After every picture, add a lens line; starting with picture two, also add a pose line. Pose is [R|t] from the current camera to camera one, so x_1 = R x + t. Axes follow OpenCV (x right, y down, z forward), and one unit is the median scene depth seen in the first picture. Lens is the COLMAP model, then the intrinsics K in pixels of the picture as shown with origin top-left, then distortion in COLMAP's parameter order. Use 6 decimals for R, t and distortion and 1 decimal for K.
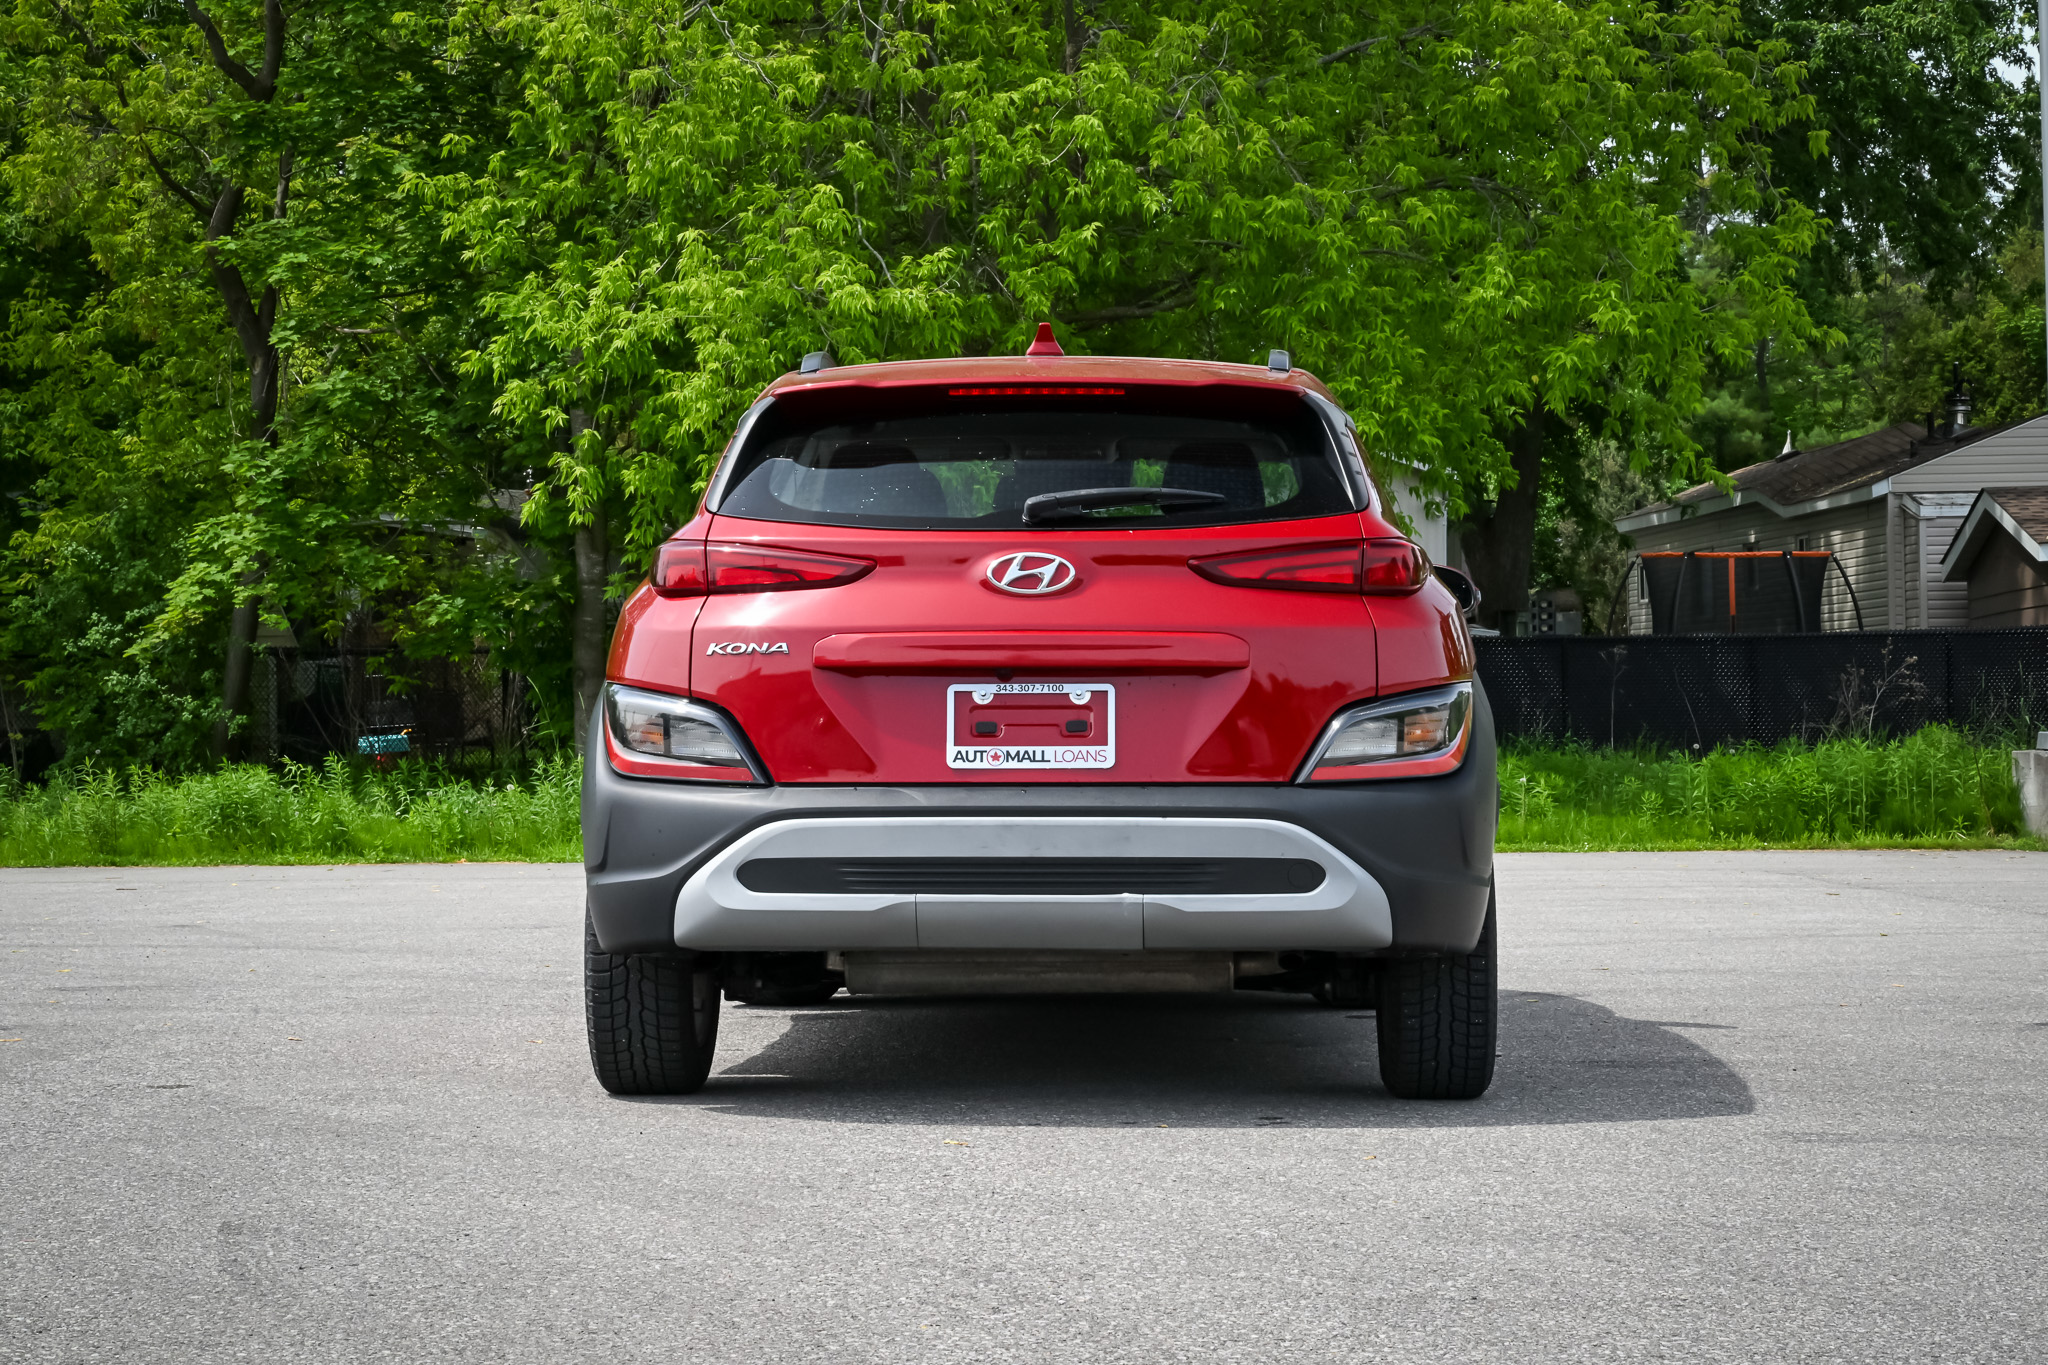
lens RADIAL K [[3940.7, 0, 1024.0], [0, 3940.7, 682.5], [0, 0, 1]] dist [-0.044923, 0.222256]
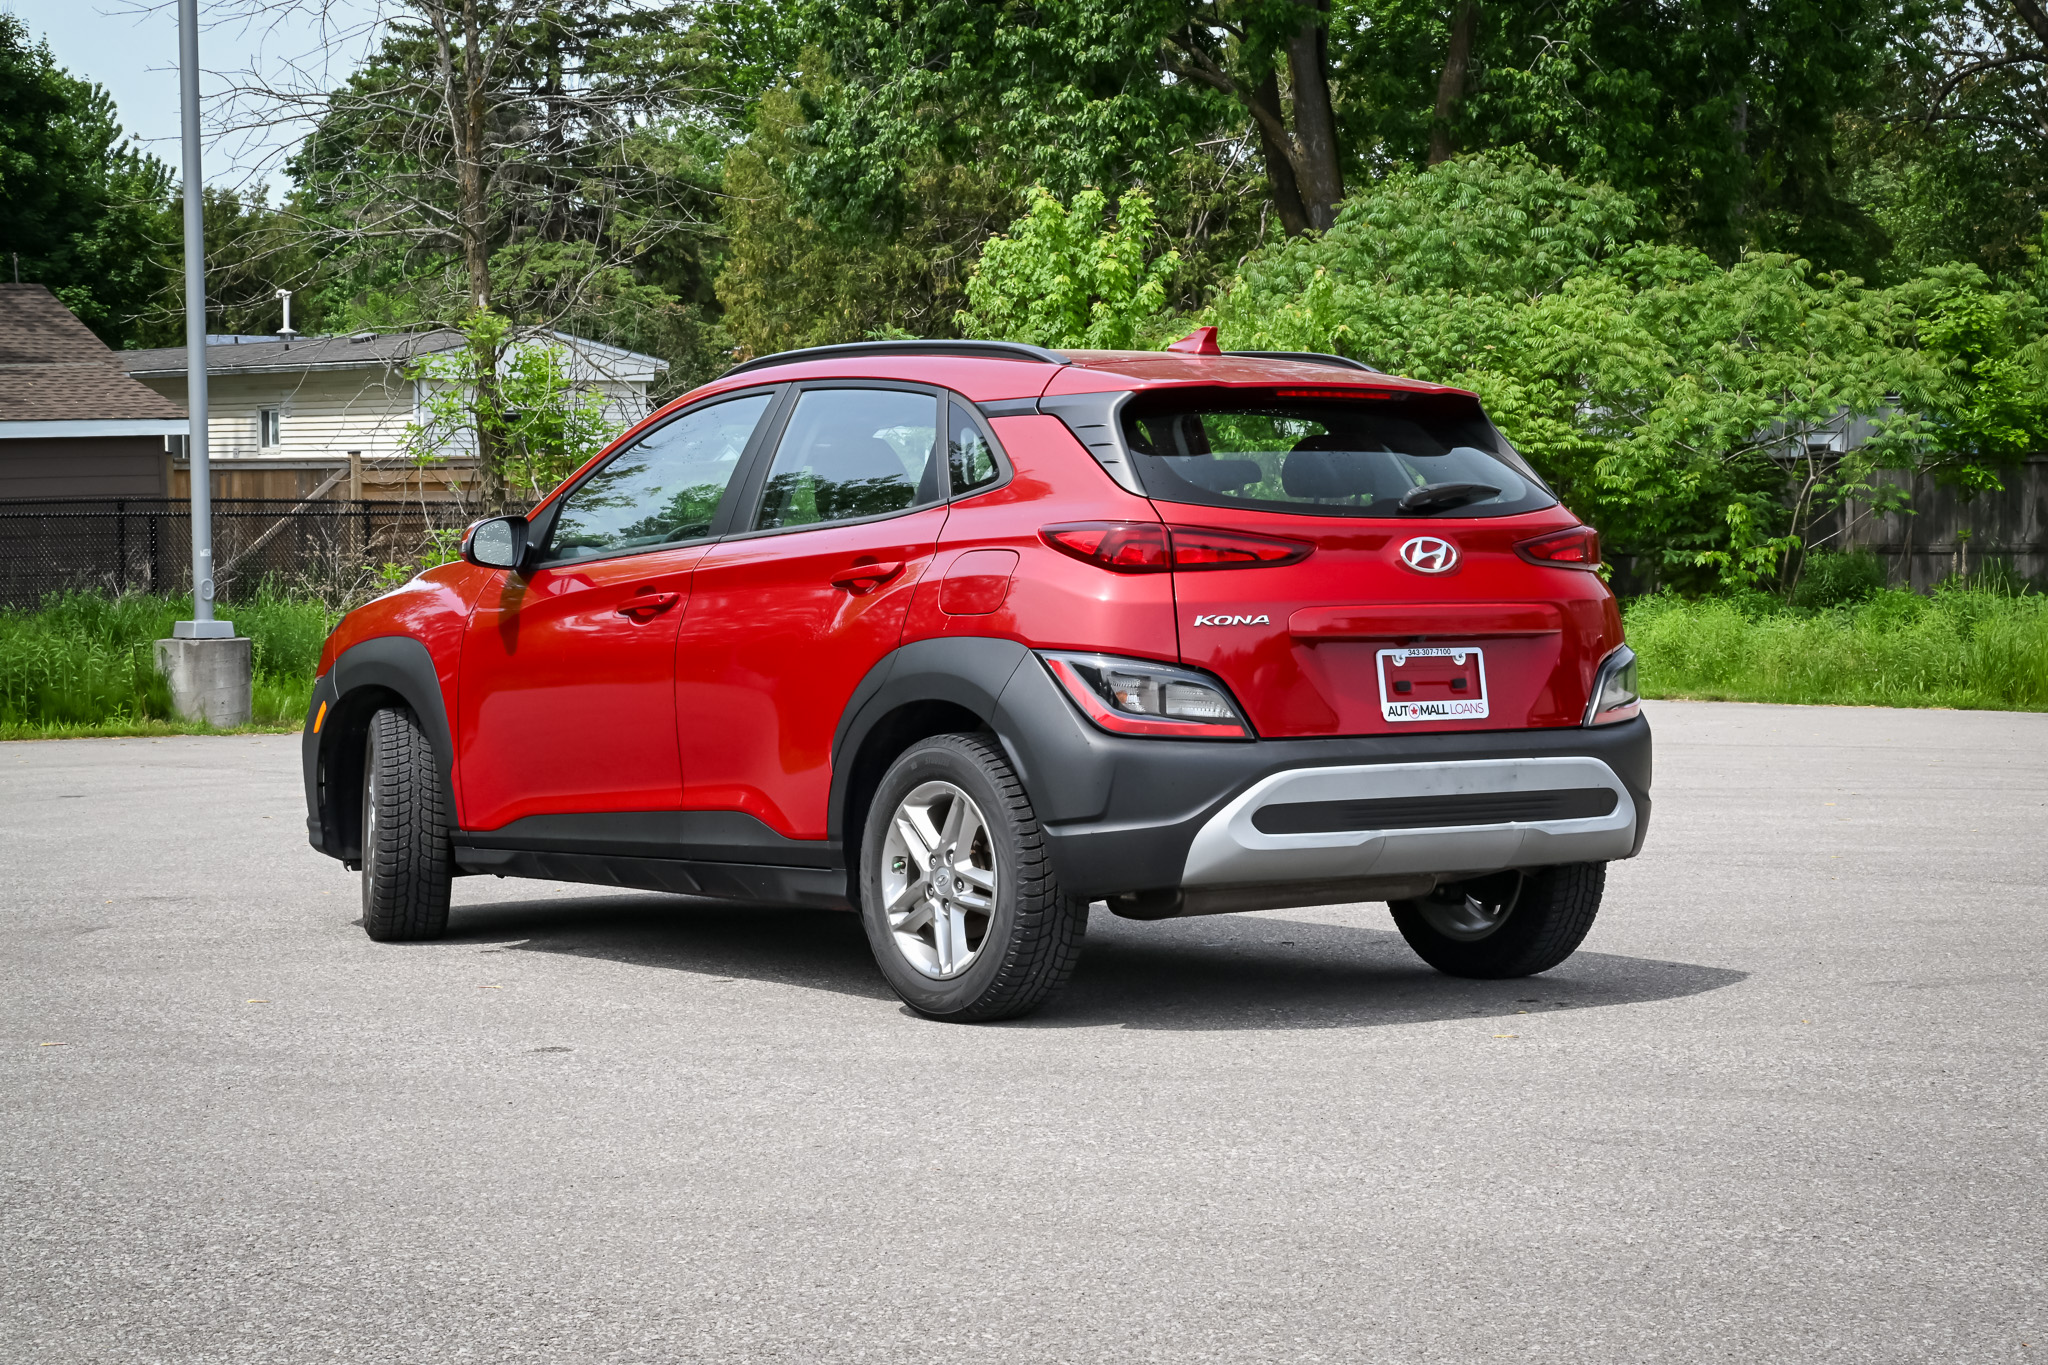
lens RADIAL K [[3940.7, 0, 1024.0], [0, 3940.7, 682.5], [0, 0, 1]] dist [-0.044923, 0.222256]
pose [[0.757148, -0.021116, 0.652902, -0.861848], [-0.002842, 0.999361, 0.035617, -0.031195], [-0.653237, -0.028823, 0.756605, 0.180822]]
